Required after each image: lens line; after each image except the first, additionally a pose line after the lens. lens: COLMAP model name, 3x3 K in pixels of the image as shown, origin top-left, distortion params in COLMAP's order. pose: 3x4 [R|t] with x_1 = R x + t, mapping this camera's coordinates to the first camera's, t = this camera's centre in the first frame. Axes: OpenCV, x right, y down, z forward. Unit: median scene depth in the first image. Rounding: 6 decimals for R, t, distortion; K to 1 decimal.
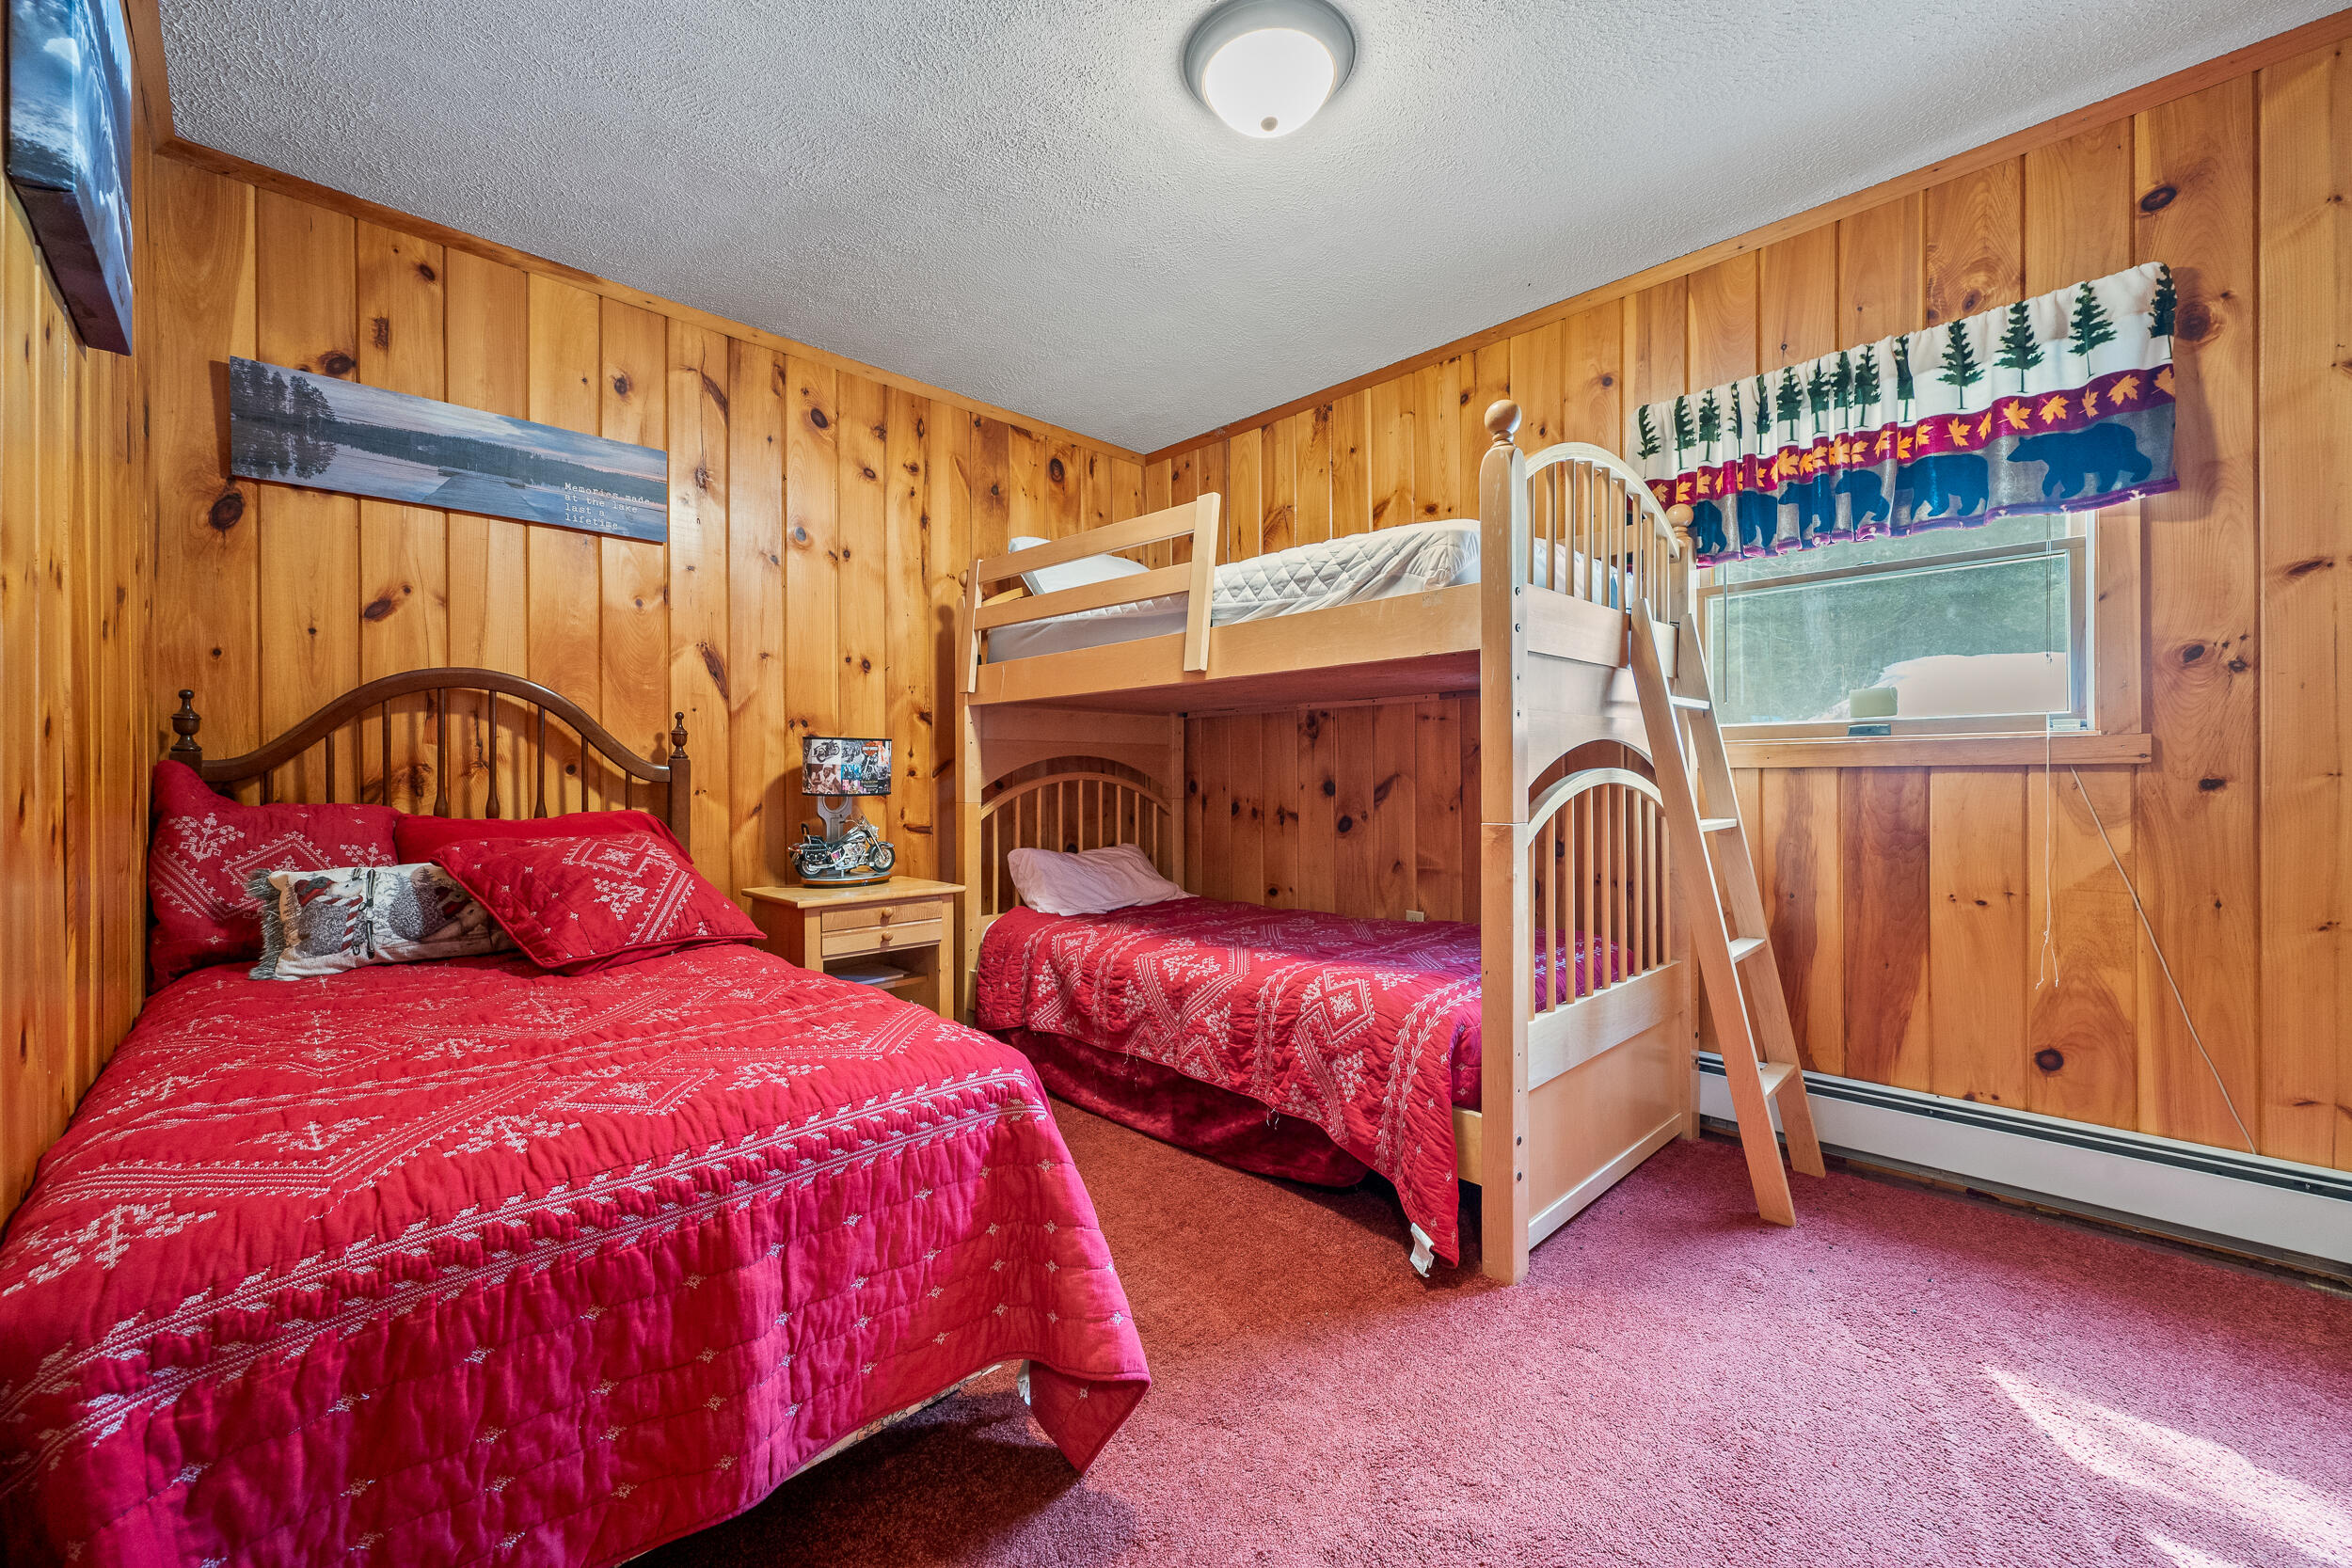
lens RADIAL K [[924.4, 0, 1176.0], [0, 924.4, 781.5], [0, 0, 1]] dist [-0.000454, 0.000372]
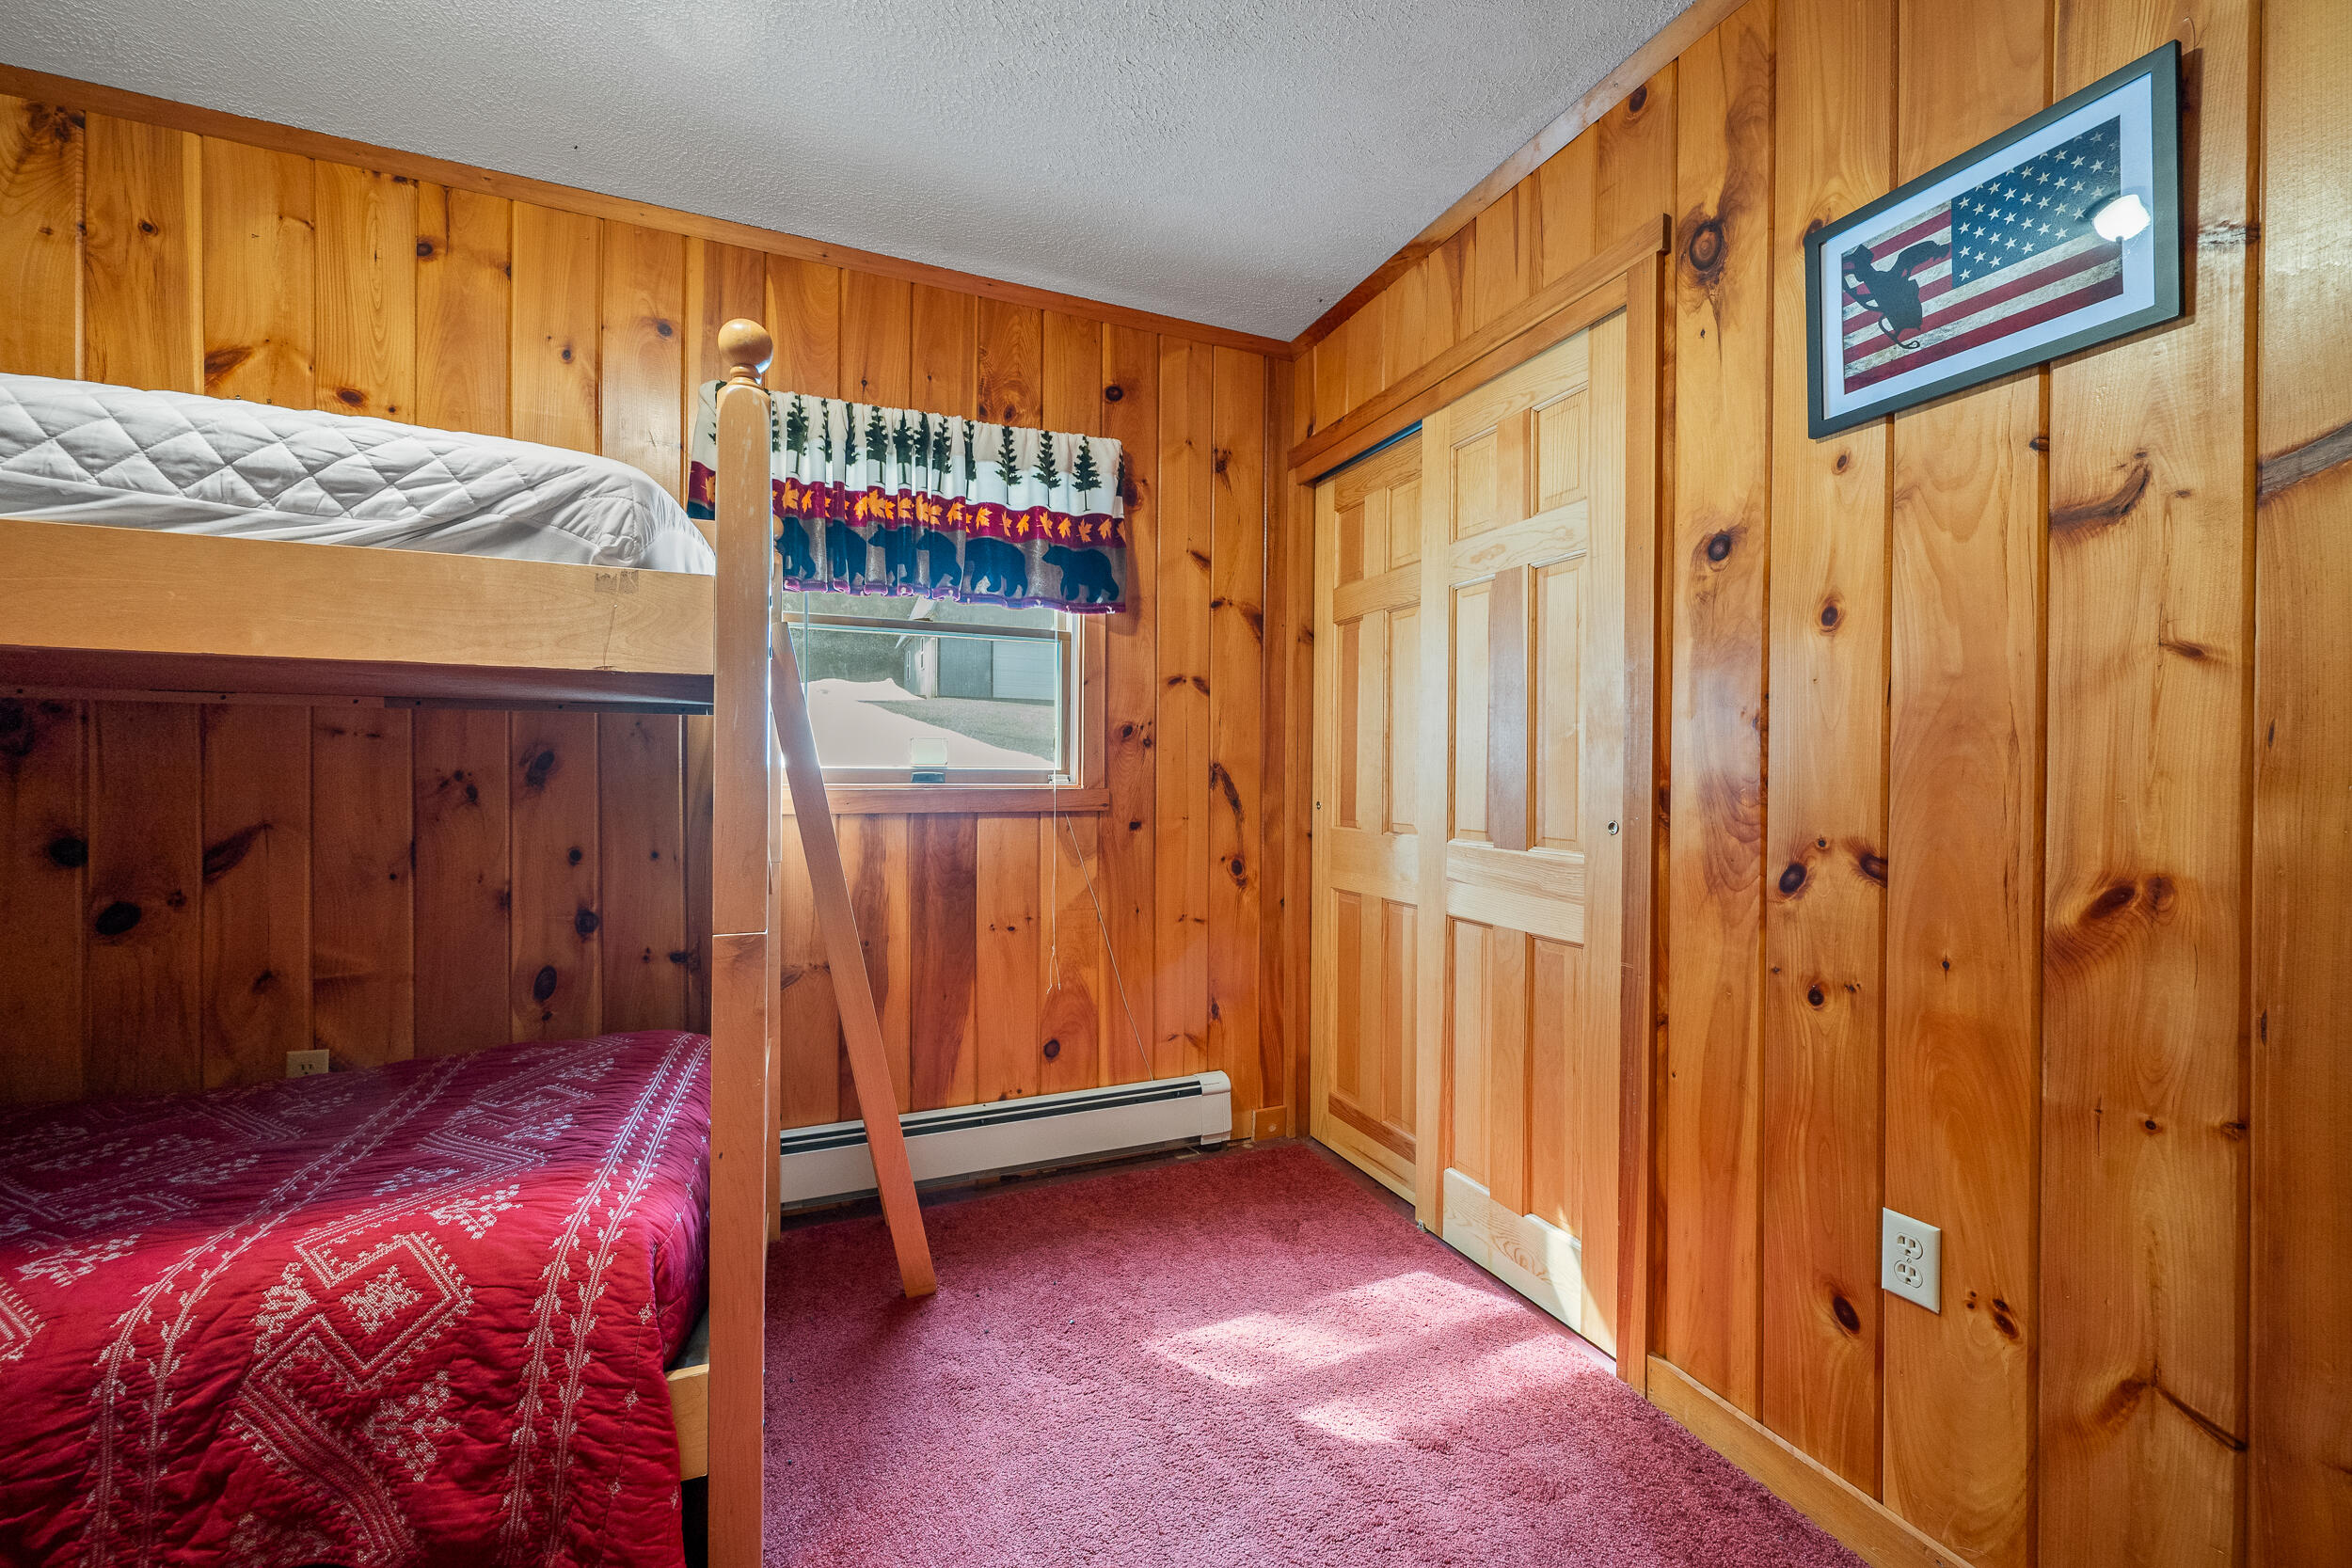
lens RADIAL K [[924.4, 0, 1176.4], [0, 924.4, 778.7], [0, 0, 1]] dist [-0.000454, 0.000372]
pose [[0.365898, 0.002711, 0.930651, -0.145236], [-0.004288, 0.999990, -0.001226, -0.058791], [-0.930645, -0.003542, 0.365906, 0.376183]]
